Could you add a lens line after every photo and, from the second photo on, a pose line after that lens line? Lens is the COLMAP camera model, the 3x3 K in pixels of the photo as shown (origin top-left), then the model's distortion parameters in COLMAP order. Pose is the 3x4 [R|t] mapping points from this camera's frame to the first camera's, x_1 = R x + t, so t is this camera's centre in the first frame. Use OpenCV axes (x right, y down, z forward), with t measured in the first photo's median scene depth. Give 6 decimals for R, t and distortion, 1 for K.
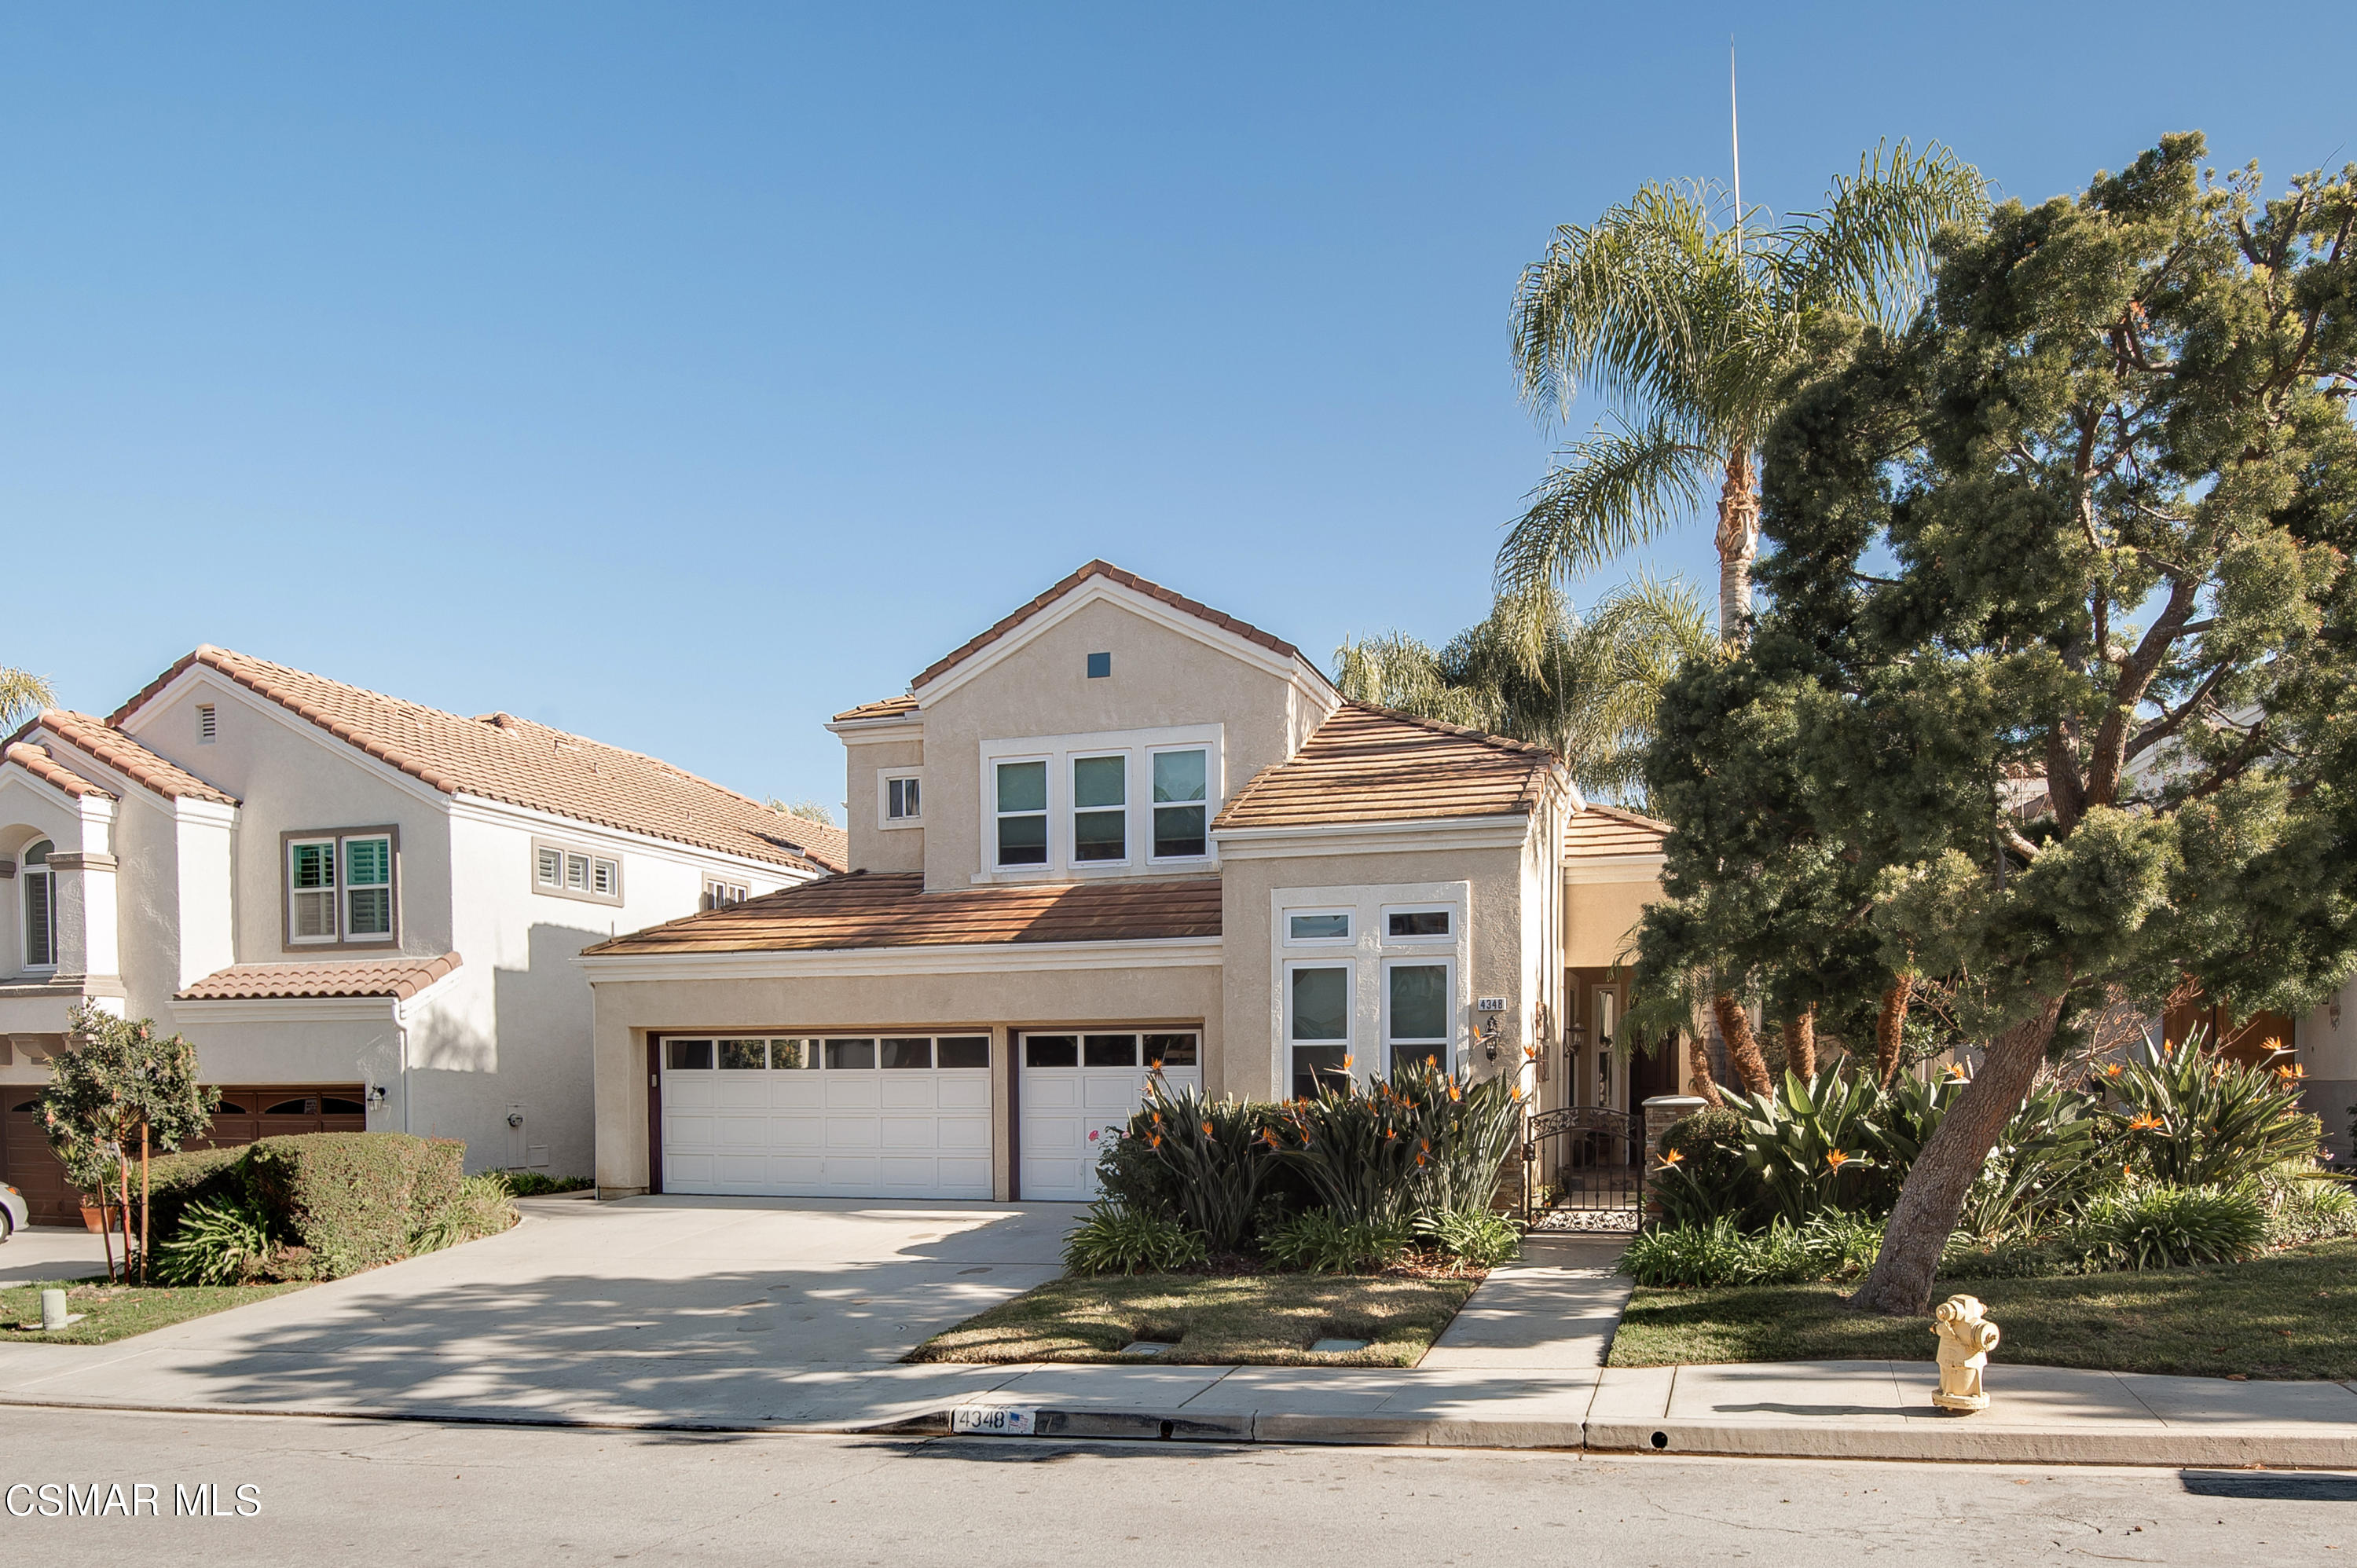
lens RADIAL K [[1704.1, 0, 1182.8], [0, 1704.1, 1146.4], [0, 0, 1]] dist [-0.030834, -0.000773]
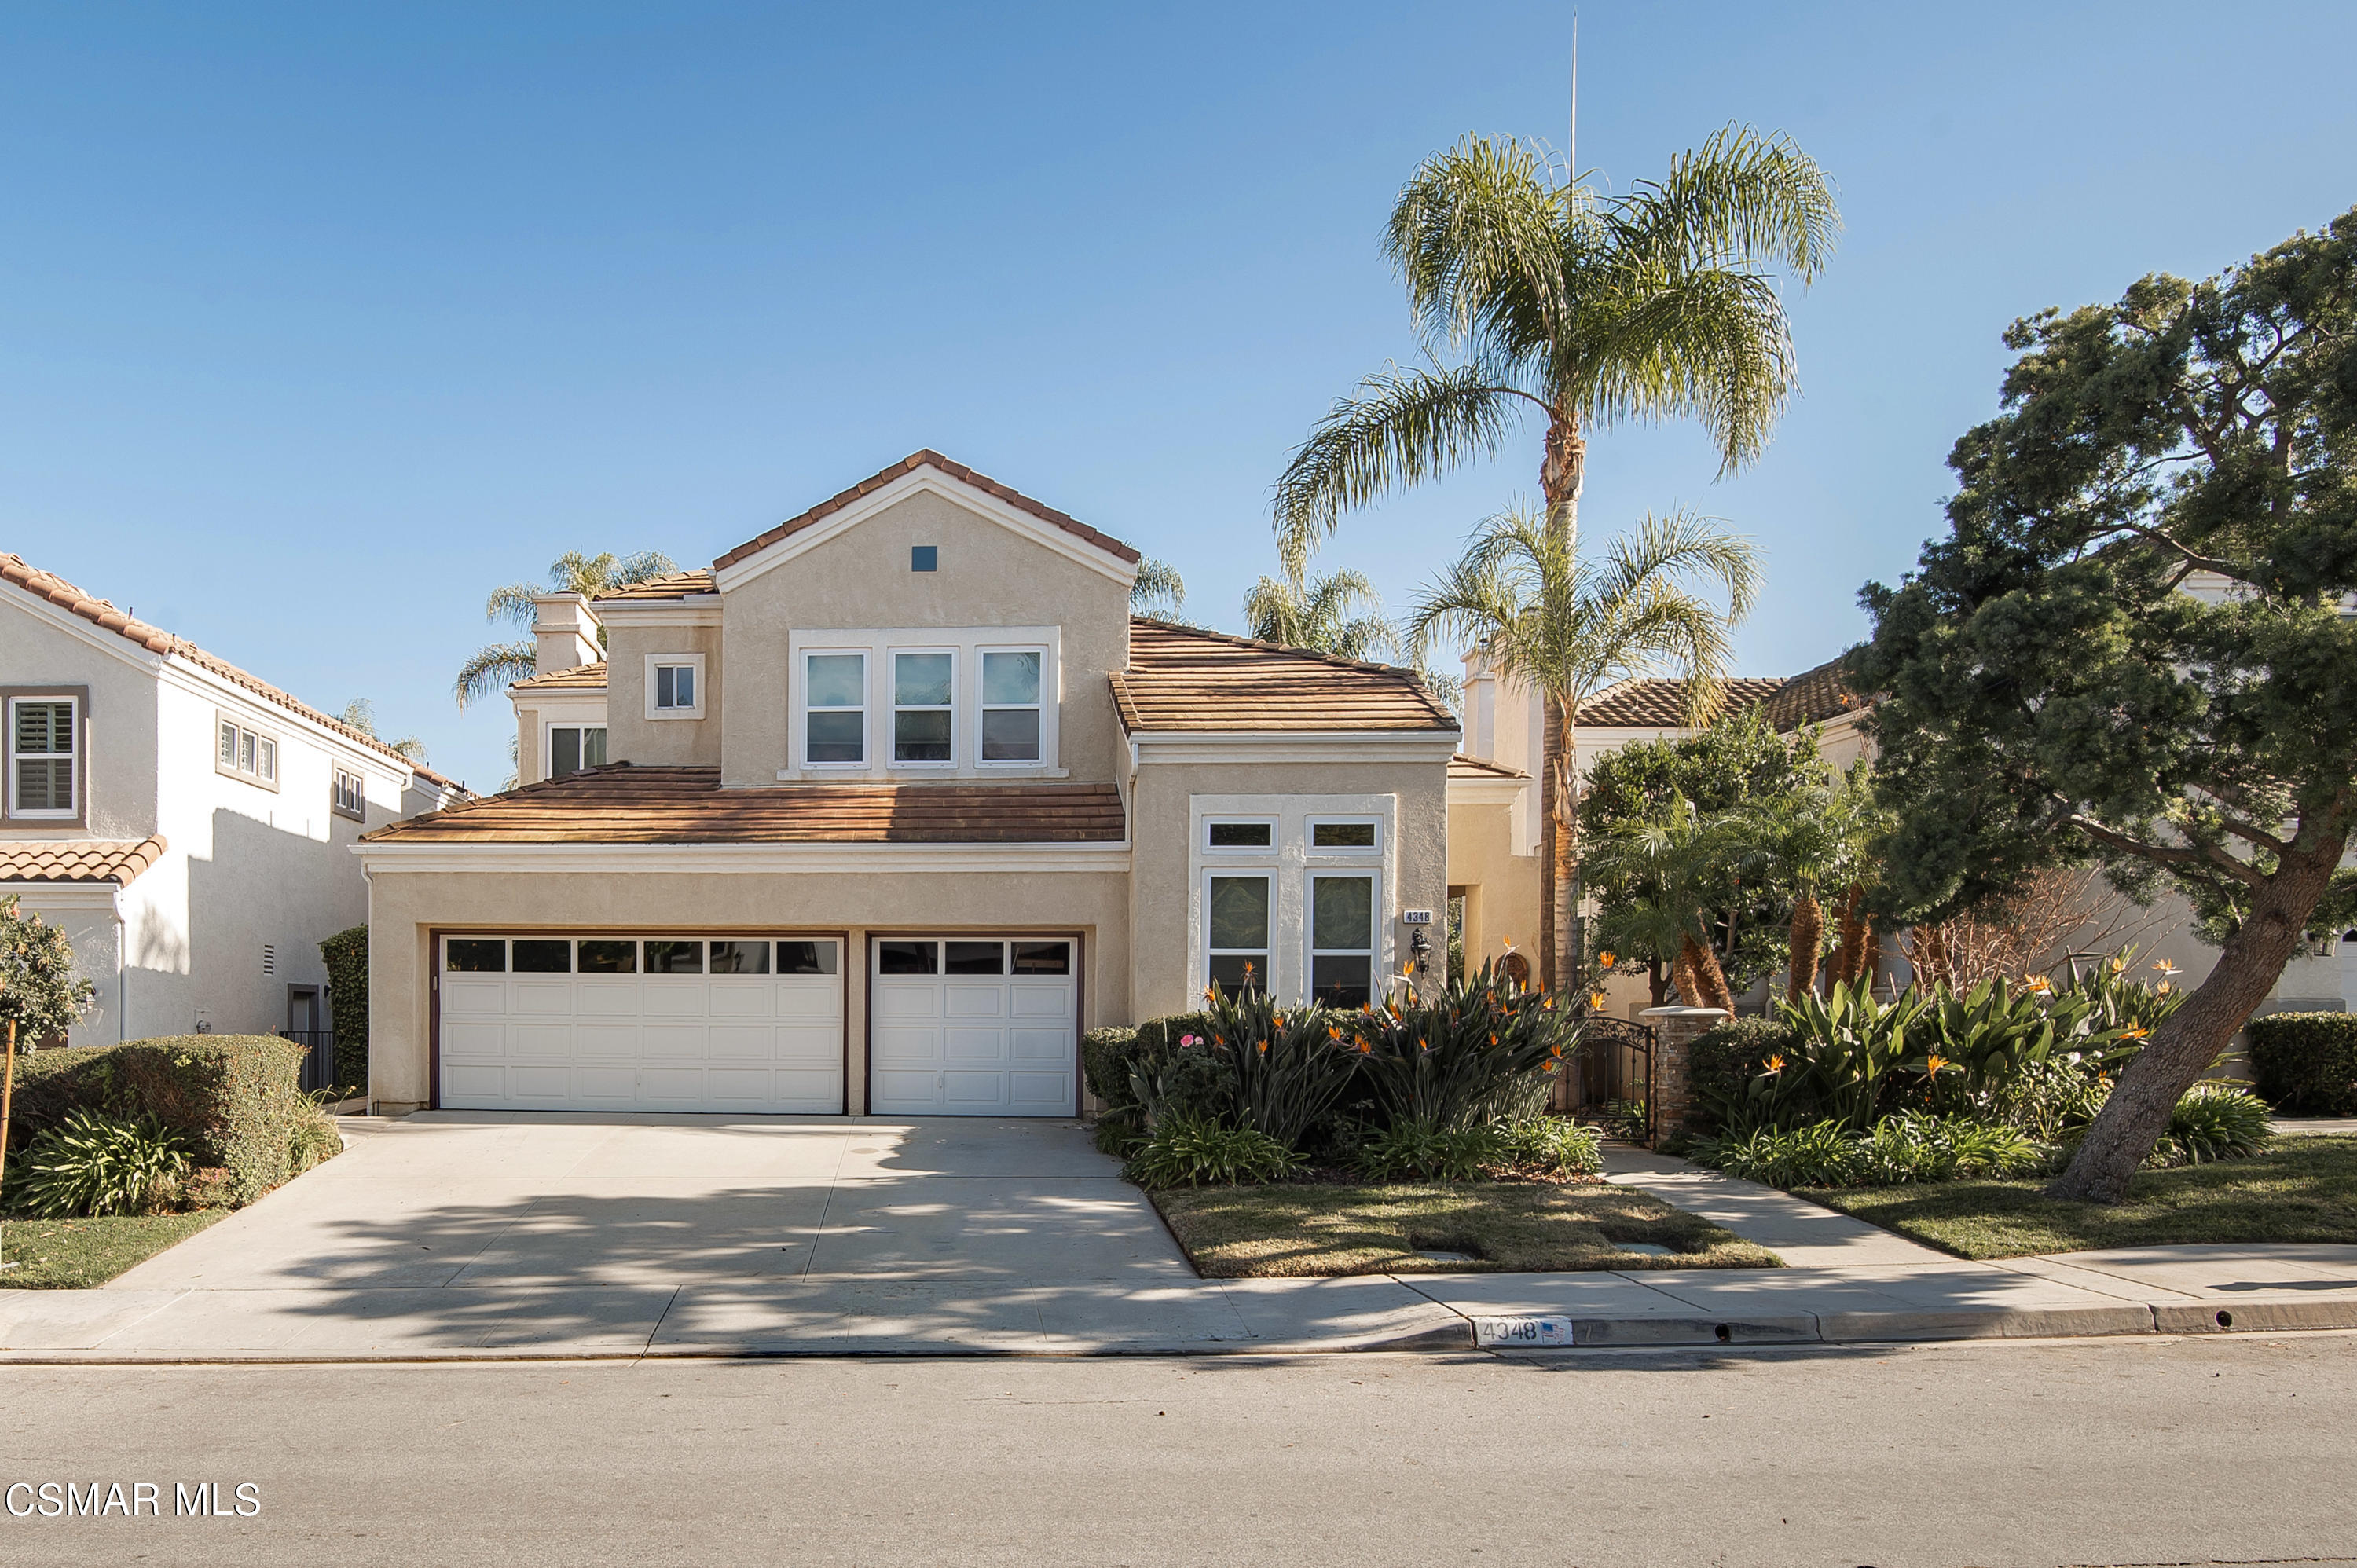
lens RADIAL K [[1714.0, 0, 1177.1], [0, 1714.0, 1028.2], [0, 0, 1]] dist [-0.032674, 0.001245]
pose [[0.972305, 0.007785, 0.233587, -0.164084], [-0.002426, 0.999727, -0.023221, 0.005346], [-0.233704, 0.022011, 0.972059, 0.041014]]
